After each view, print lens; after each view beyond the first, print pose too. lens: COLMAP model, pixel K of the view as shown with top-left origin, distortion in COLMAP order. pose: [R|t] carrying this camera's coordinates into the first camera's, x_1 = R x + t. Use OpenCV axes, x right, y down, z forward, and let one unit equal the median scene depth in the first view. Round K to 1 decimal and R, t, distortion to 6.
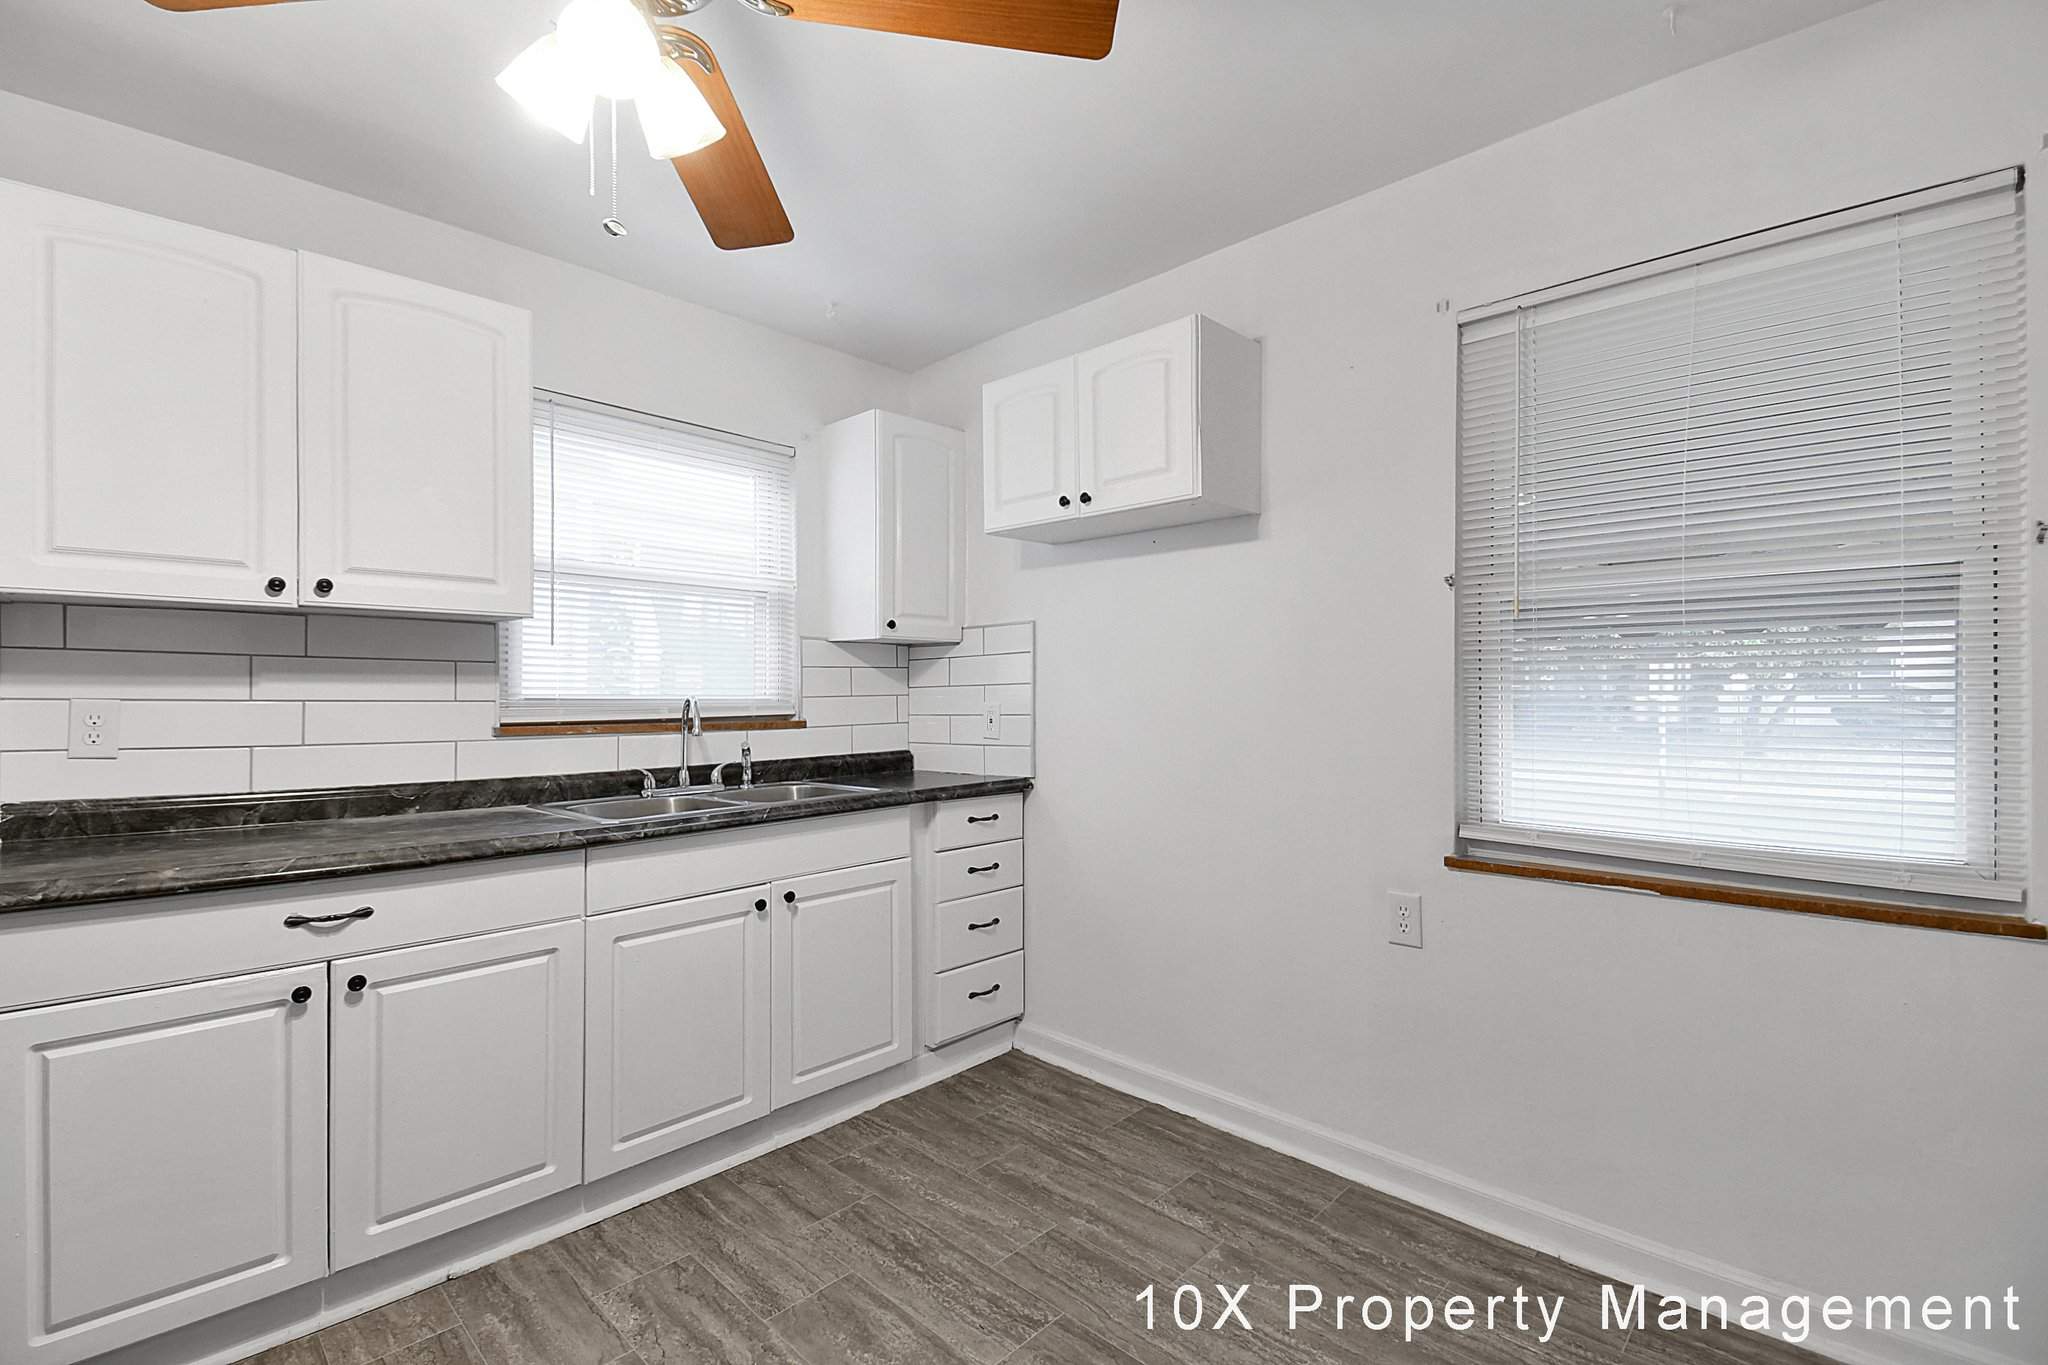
lens RADIAL K [[913.3, 0, 1036.1], [0, 913.3, 679.5], [0, 0, 1]] dist [0.035265, -0.038470]
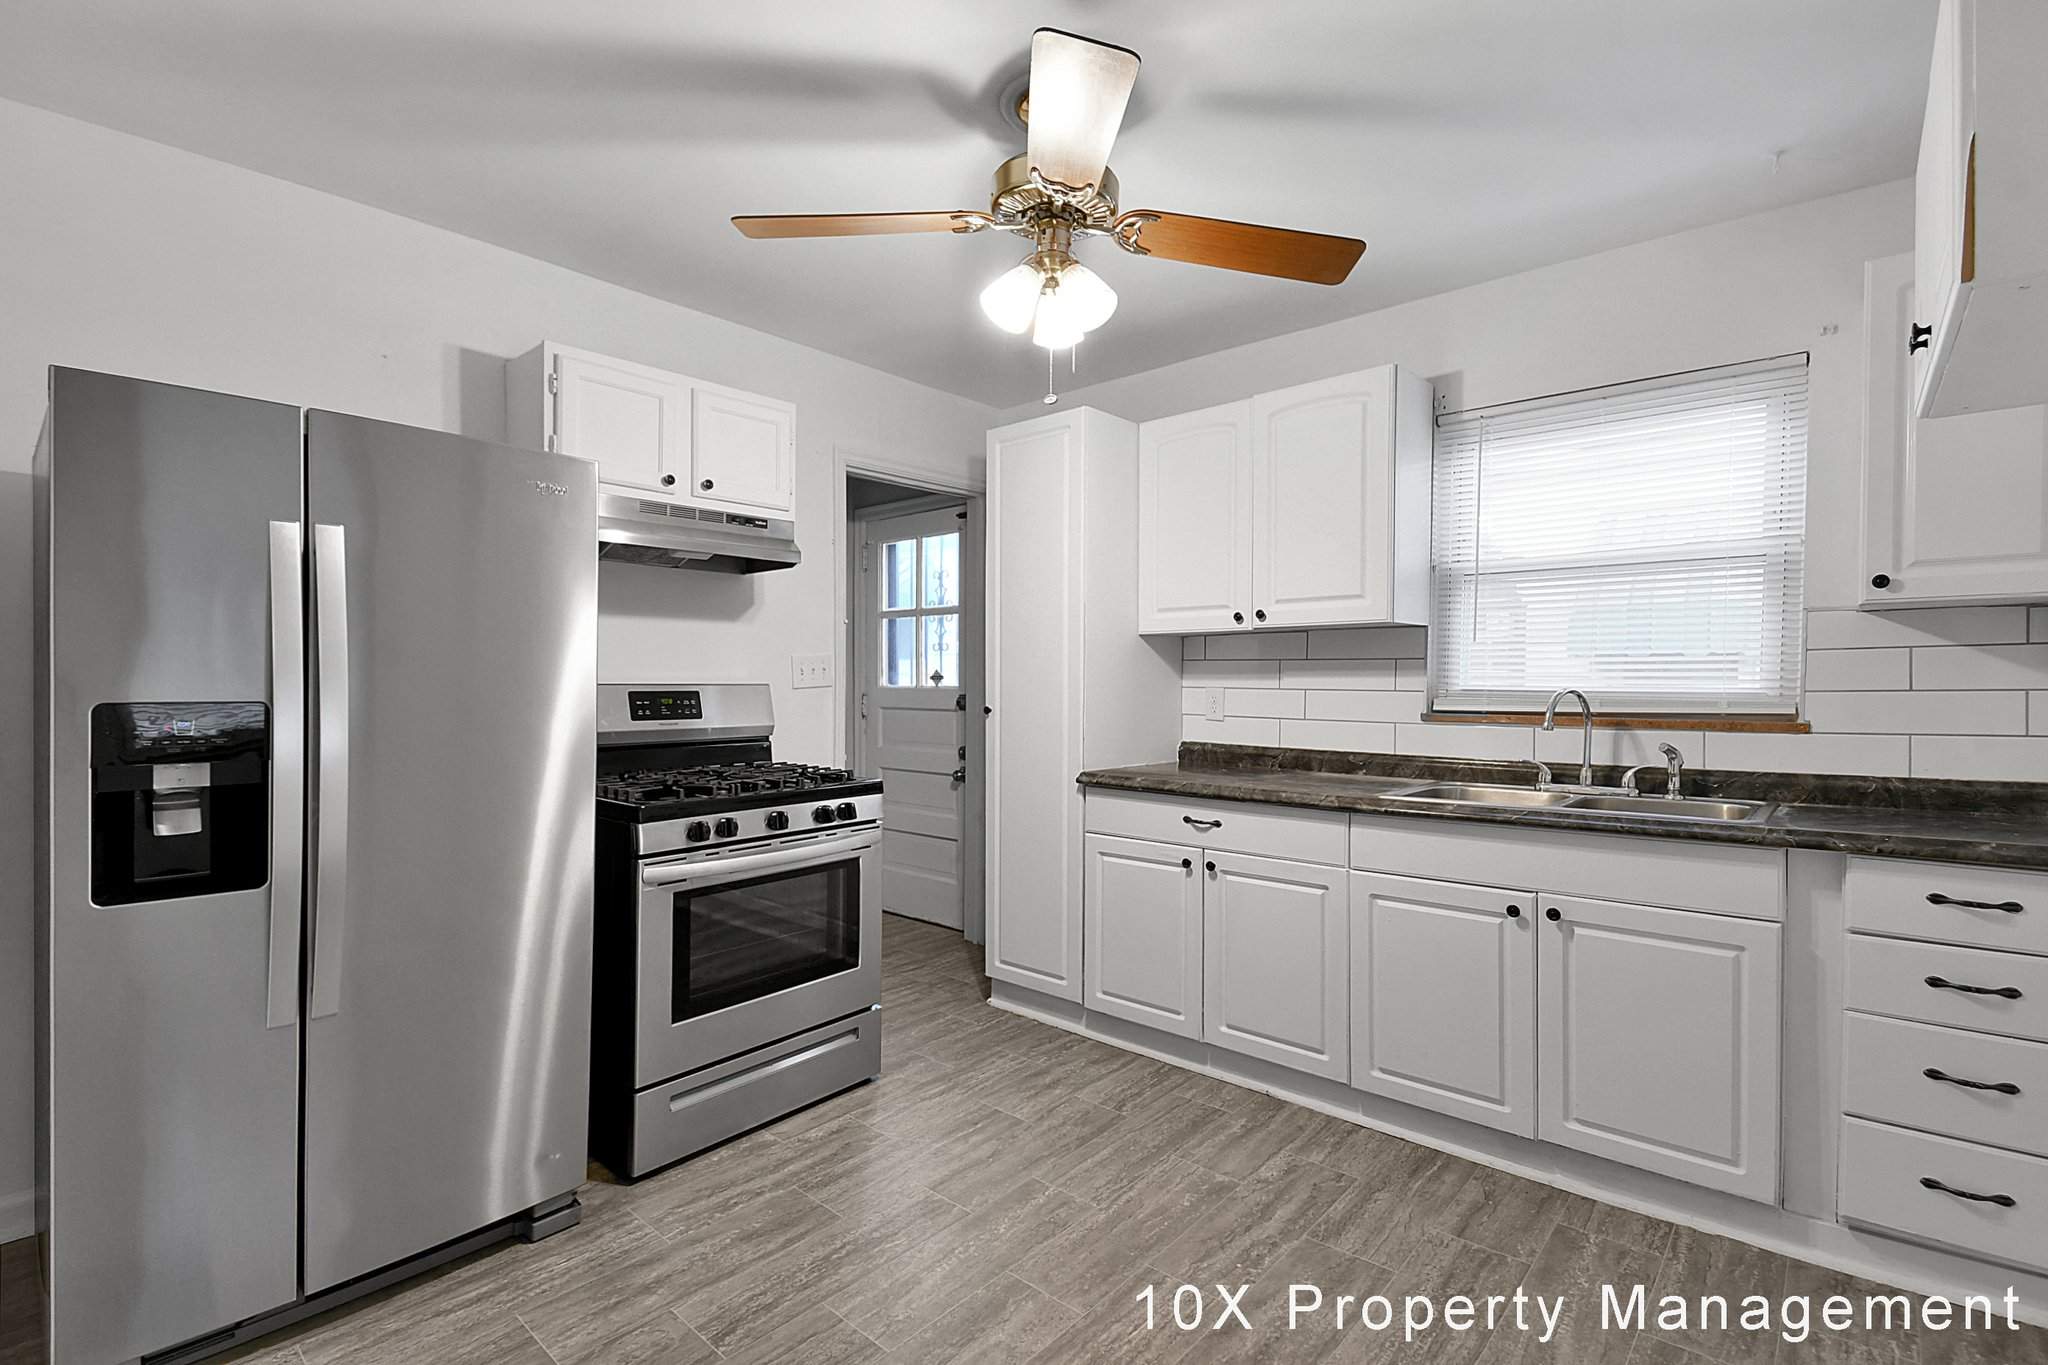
lens RADIAL K [[914.0, 0, 1024.0], [0, 914.0, 682.5], [0, 0, 1]] dist [0.000313, -0.013756]
pose [[0.023857, 0.002349, -0.999713, 0.550448], [0.013960, 0.999899, 0.002683, 0.001588], [0.999618, -0.014020, 0.023822, 0.422795]]
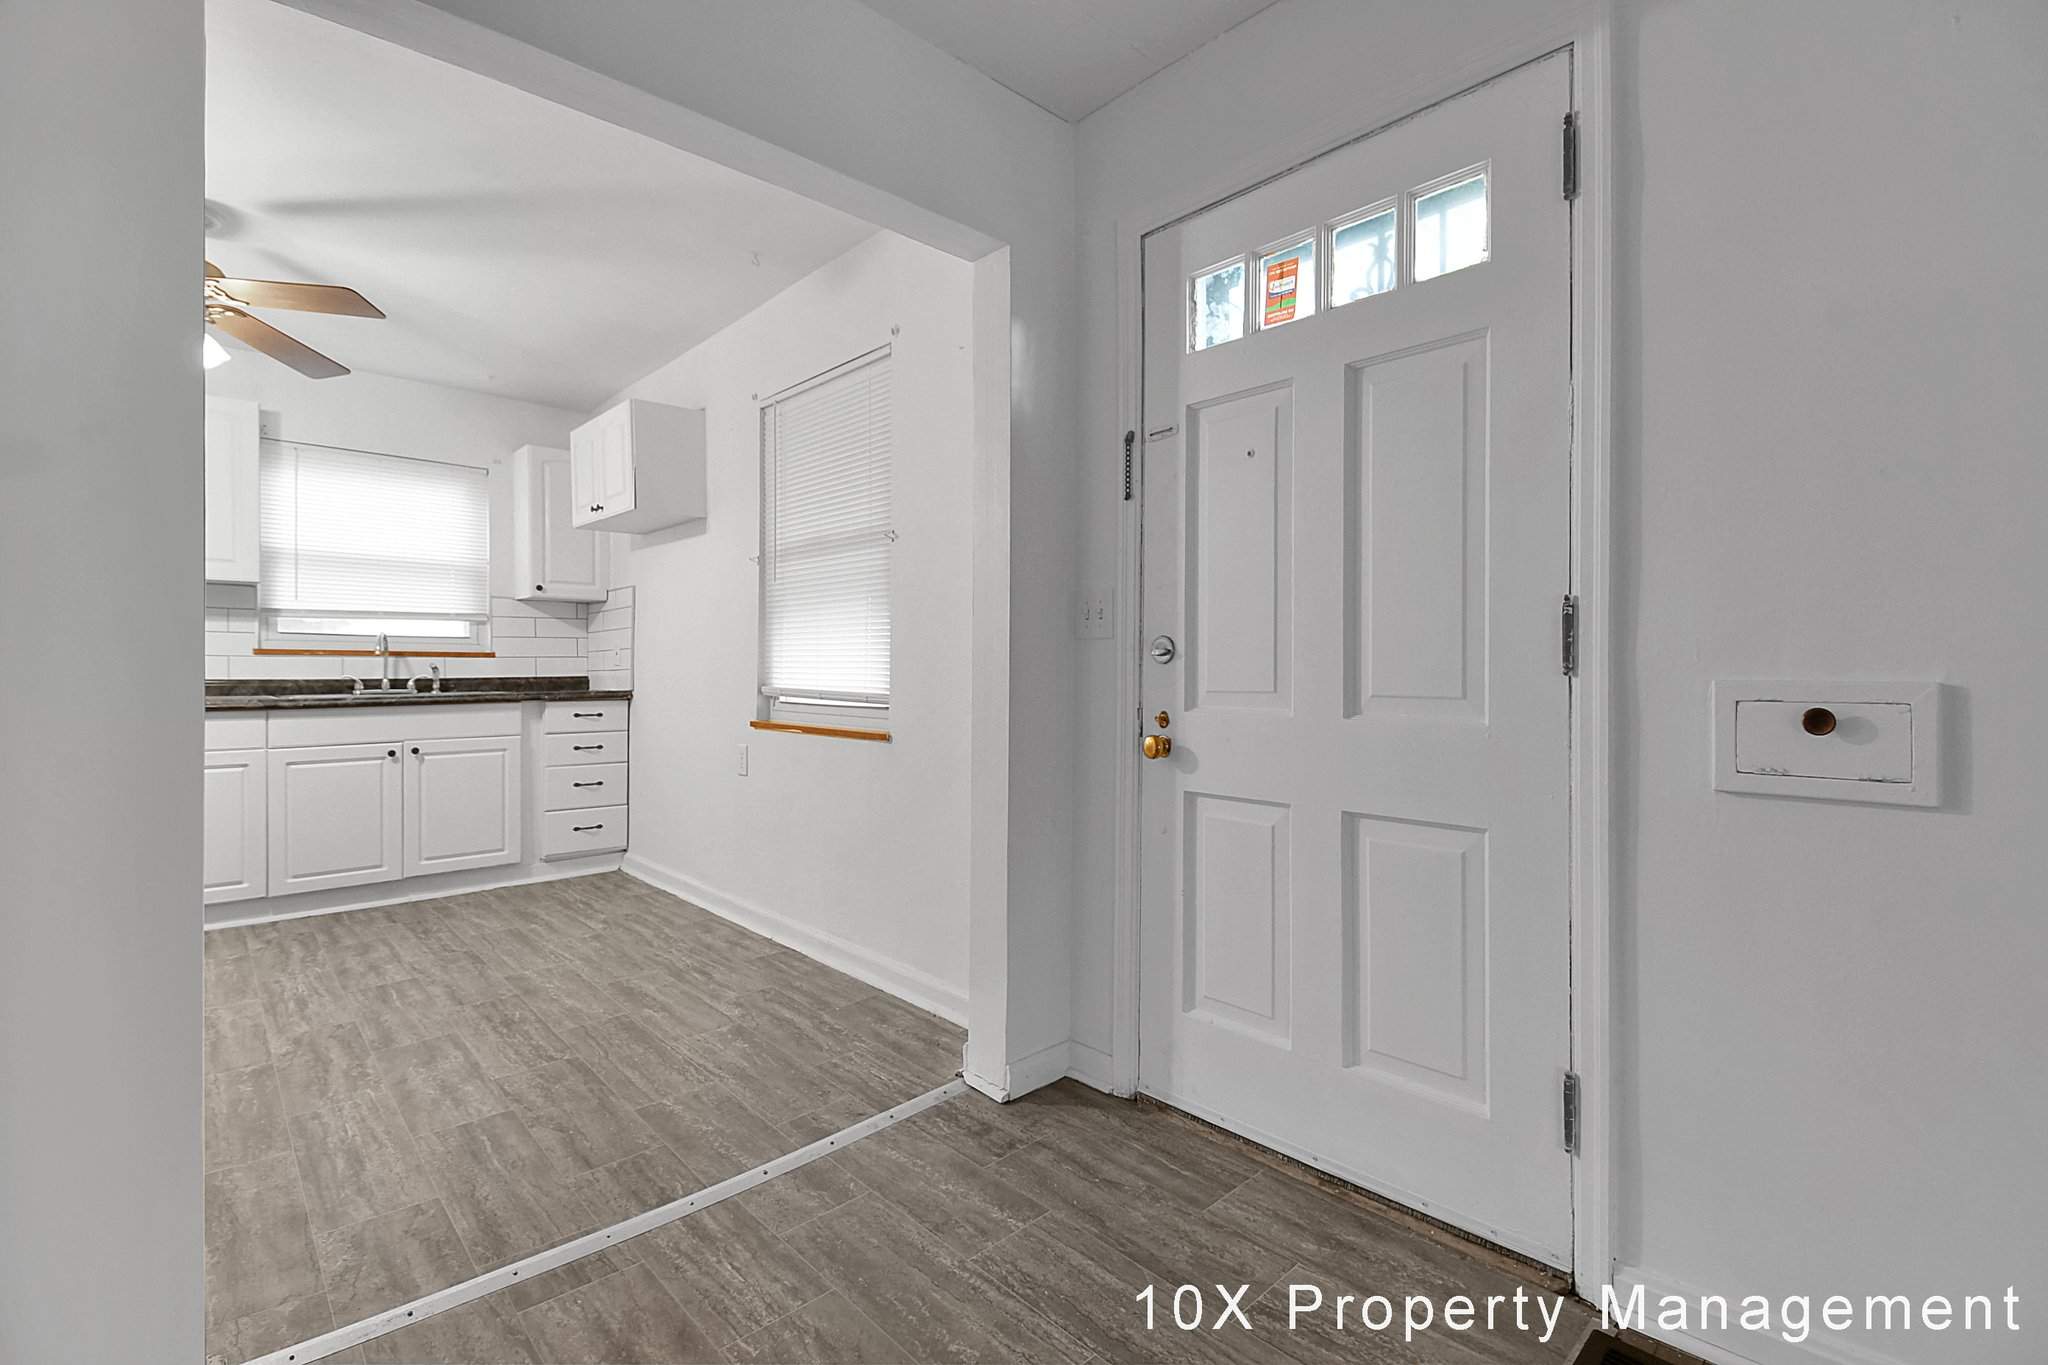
lens RADIAL K [[937.7, 0, 1048.3], [0, 937.7, 667.6], [0, 0, 1]] dist [0.039910, -0.042127]
pose [[0.998112, 0.003676, -0.061318, 0.885734], [-0.002958, 0.999926, 0.011795, 0.057269], [0.061357, -0.011591, 0.998049, -0.575204]]
